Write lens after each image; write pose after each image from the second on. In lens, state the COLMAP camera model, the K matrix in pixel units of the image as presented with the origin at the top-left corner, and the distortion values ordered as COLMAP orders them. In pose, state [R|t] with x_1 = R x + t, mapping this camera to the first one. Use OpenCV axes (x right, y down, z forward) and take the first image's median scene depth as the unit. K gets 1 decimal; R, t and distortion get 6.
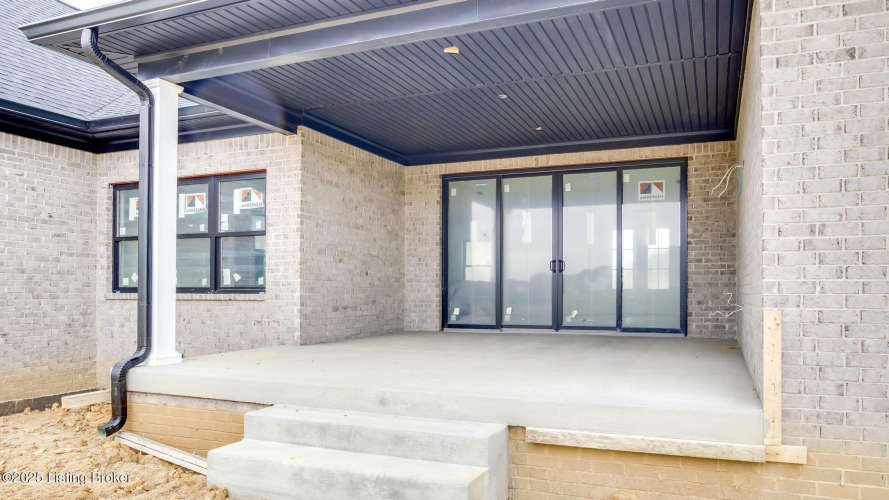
lens RADIAL K [[635.2, 0, 444.2], [0, 635.2, 285.0], [0, 0, 1]] dist [-0.002247, -0.000379]
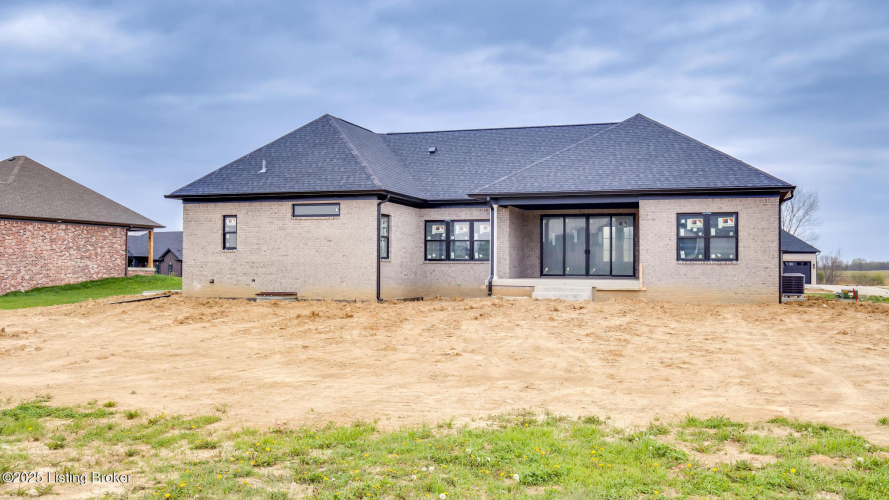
lens RADIAL K [[836.7, 0, 444.5], [0, 836.7, 250.0], [0, 0, 1]] dist [-0.003601, -0.001477]
pose [[0.995820, 0.005575, 0.091163, -0.767768], [-0.004706, 0.999941, -0.009748, -0.000415], [-0.091212, 0.009278, 0.995788, -2.522320]]
